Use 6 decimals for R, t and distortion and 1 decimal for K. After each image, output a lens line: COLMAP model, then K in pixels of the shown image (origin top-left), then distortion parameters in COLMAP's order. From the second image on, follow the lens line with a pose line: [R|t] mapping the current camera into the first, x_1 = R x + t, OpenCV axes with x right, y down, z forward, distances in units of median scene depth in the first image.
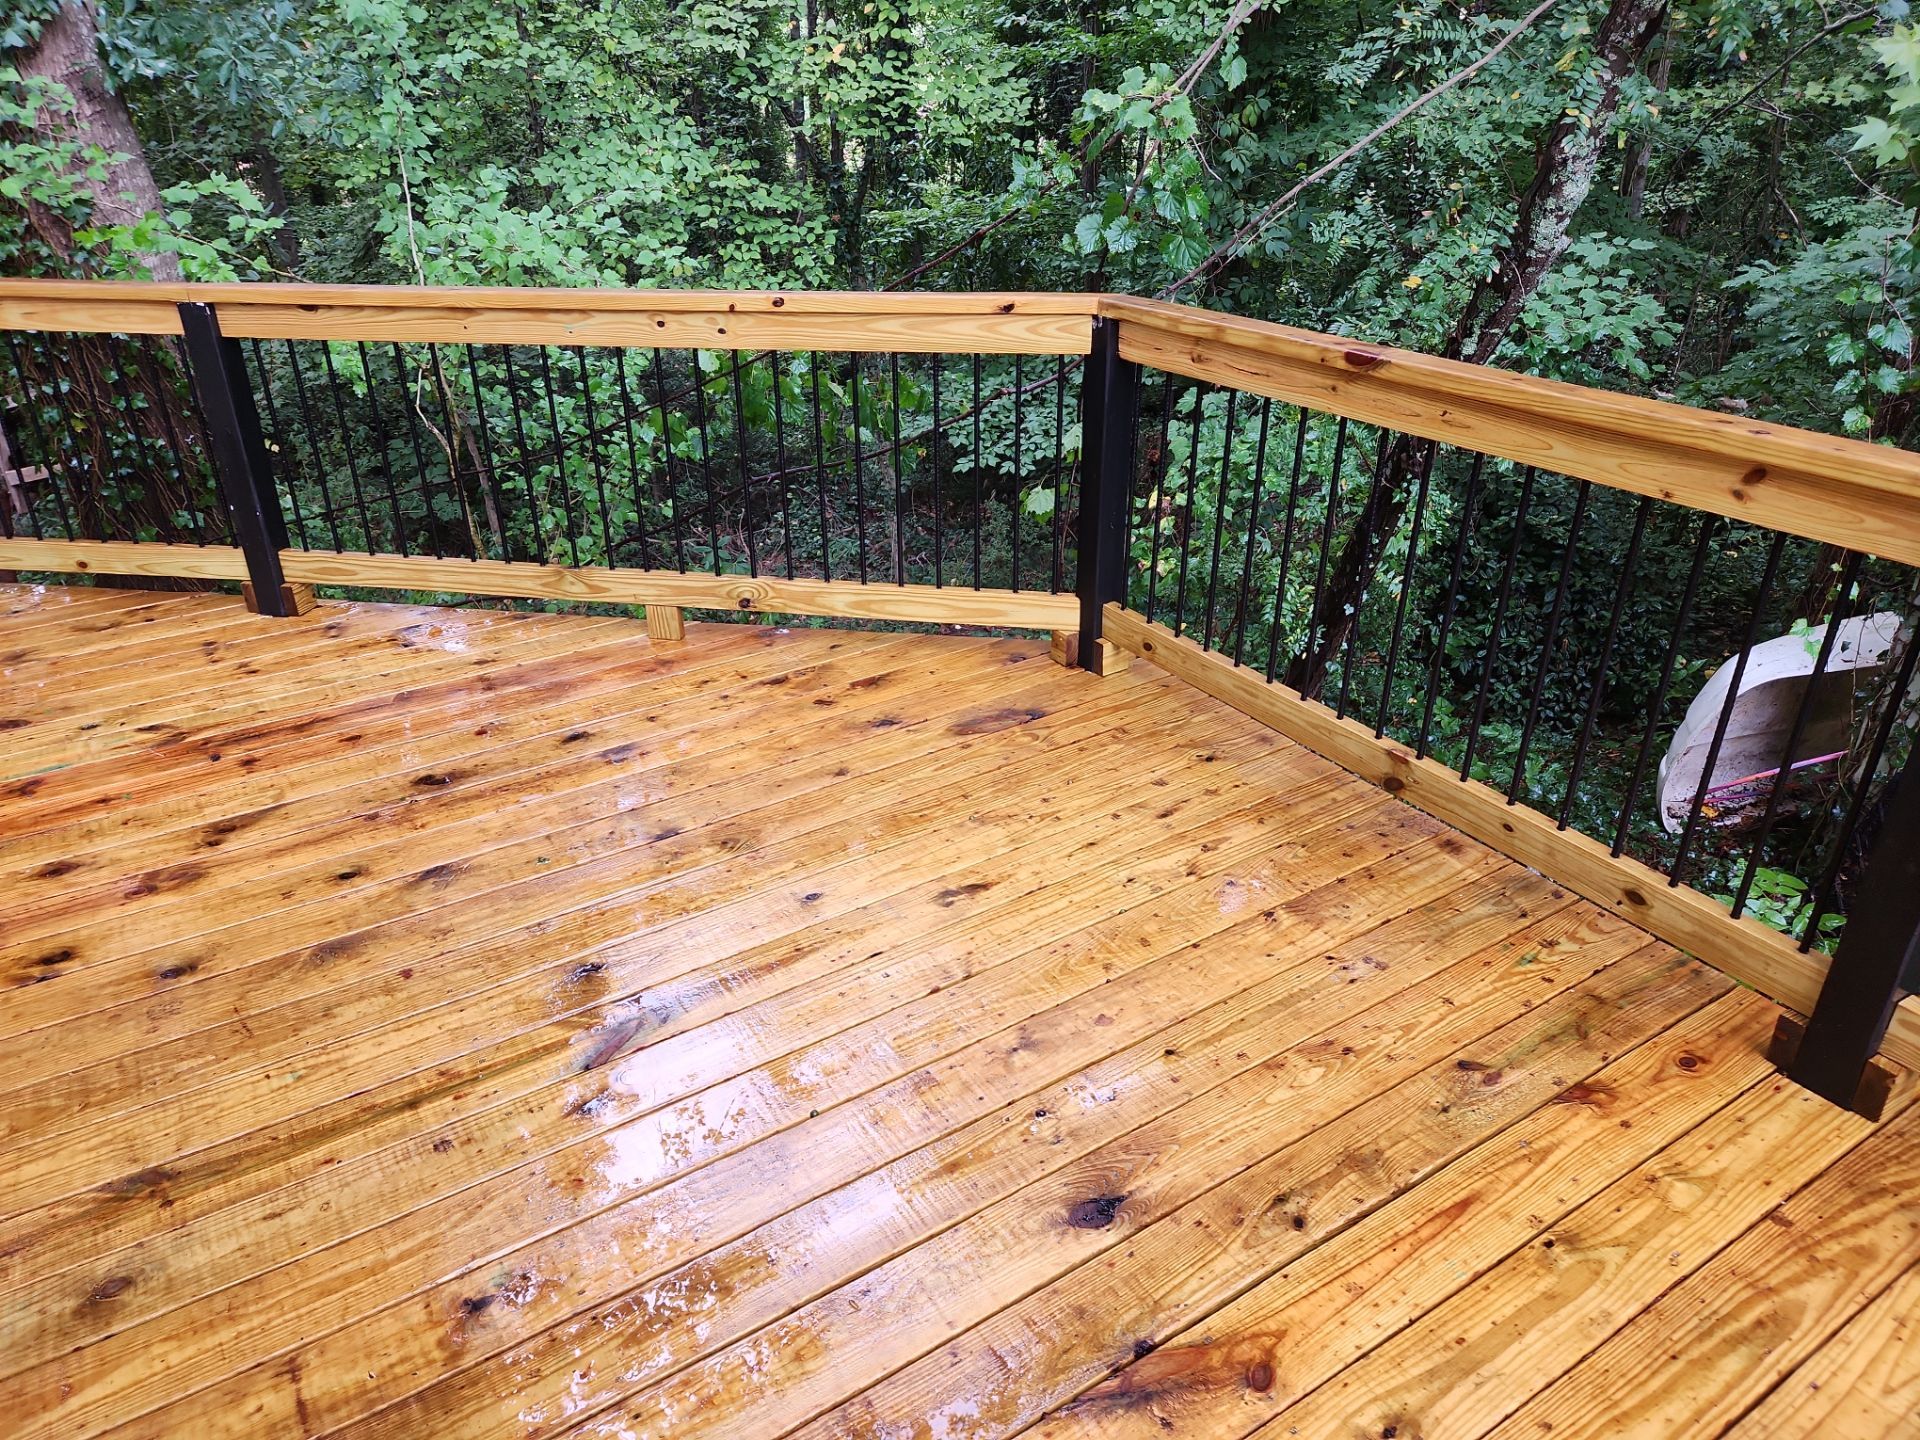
lens RADIAL K [[1254.8, 0, 965.1], [0, 1254.8, 721.0], [0, 0, 1]] dist [0.008496, -0.003825]
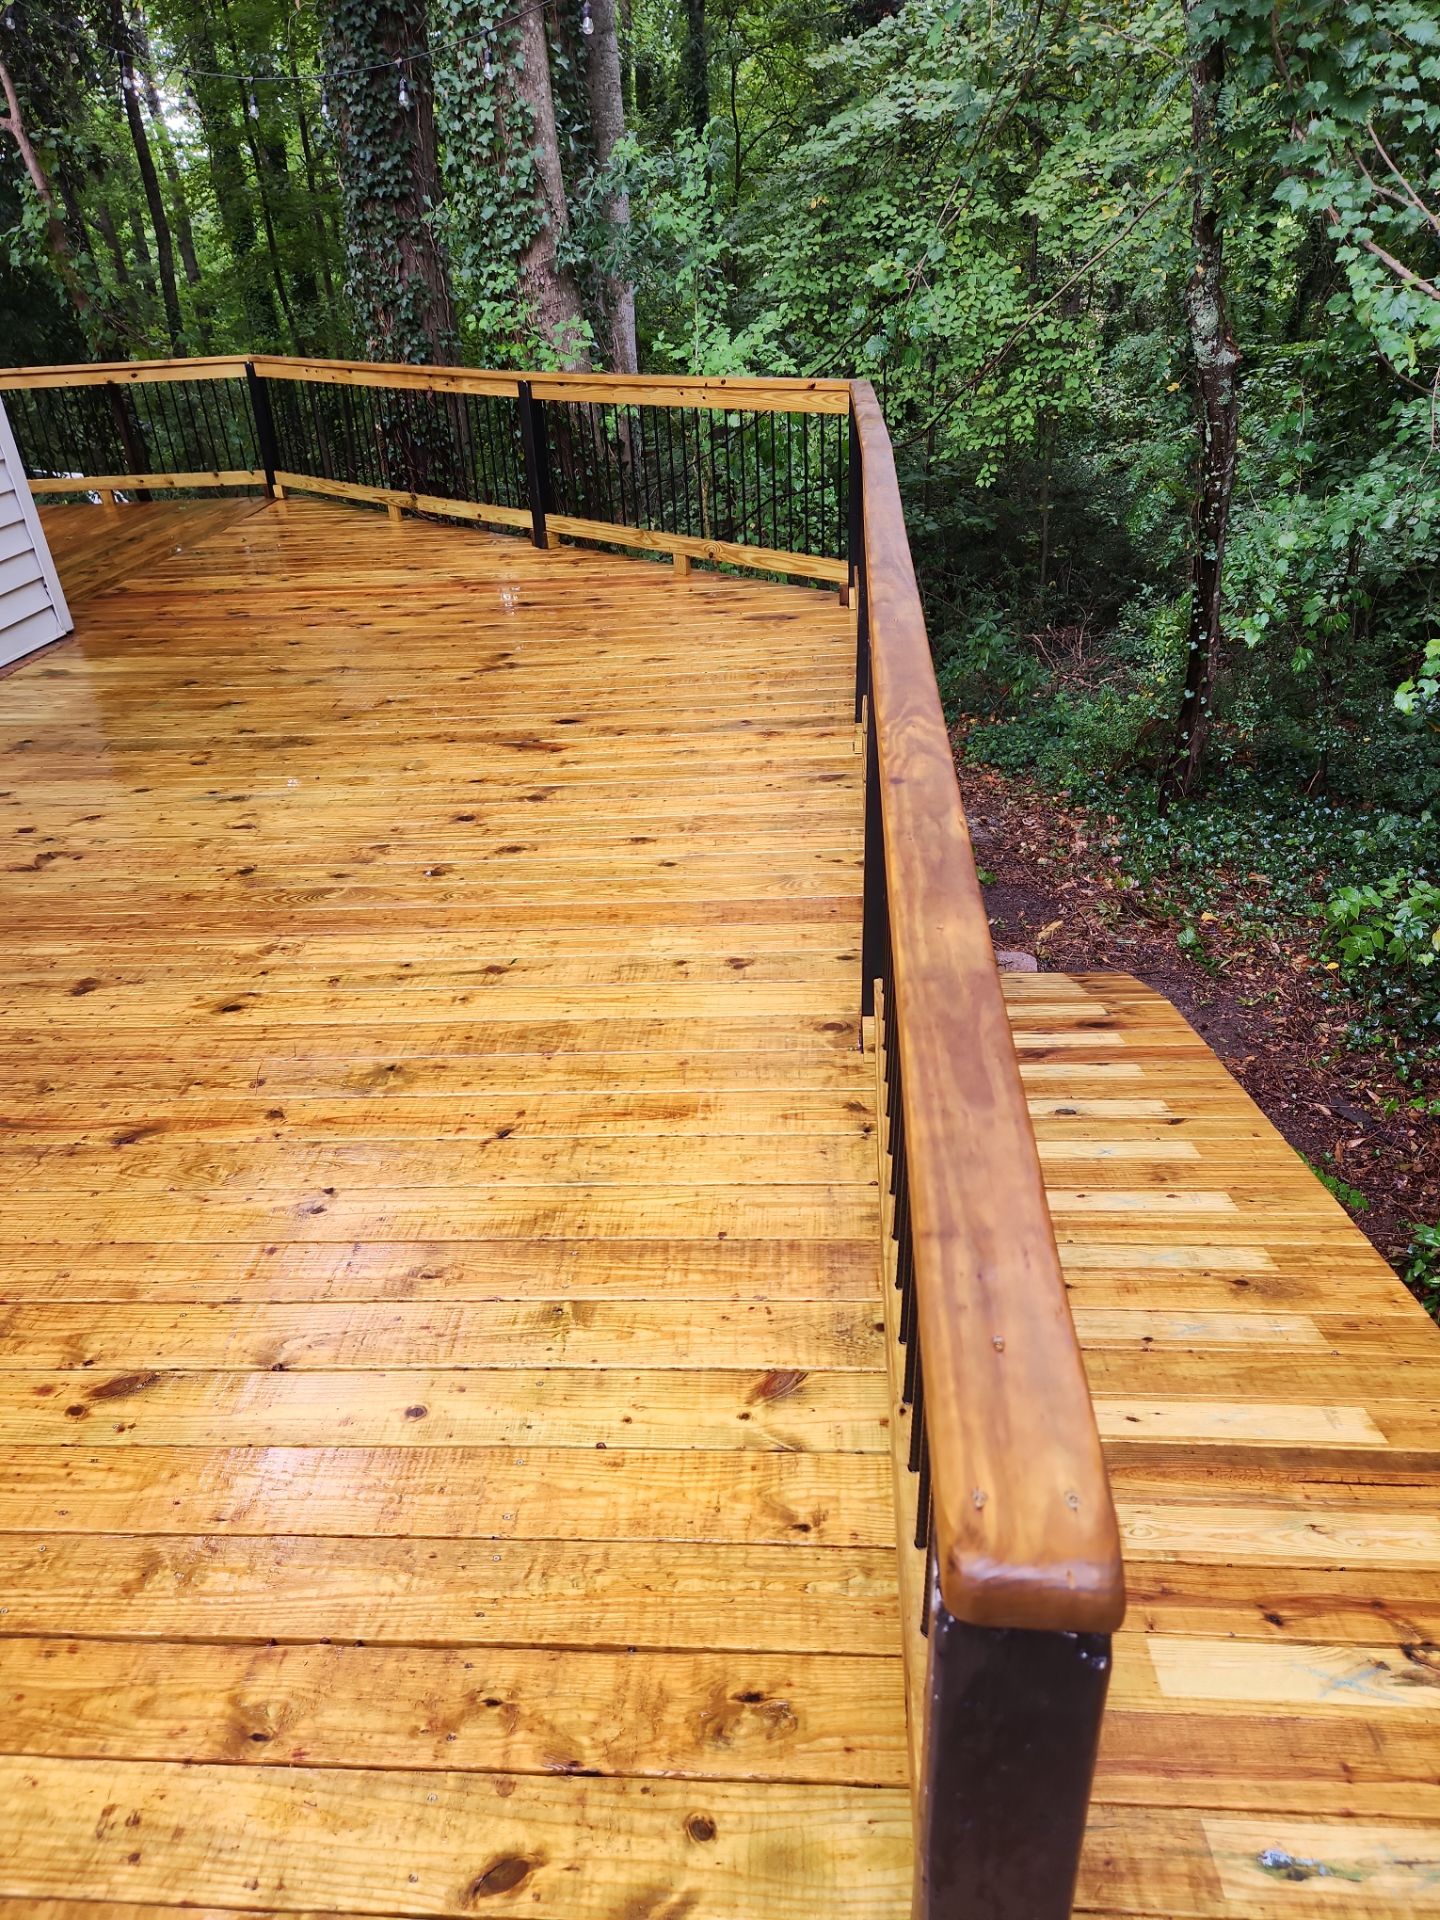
lens RADIAL K [[1254.8, 0, 710.9], [0, 1254.8, 960.4], [0, 0, 1]] dist [0.008496, -0.003825]
pose [[0.801755, 0.264704, -0.535837, 0.938780], [-0.229724, 0.964183, 0.132580, 0.227133], [0.551740, 0.016798, 0.833847, -0.503093]]
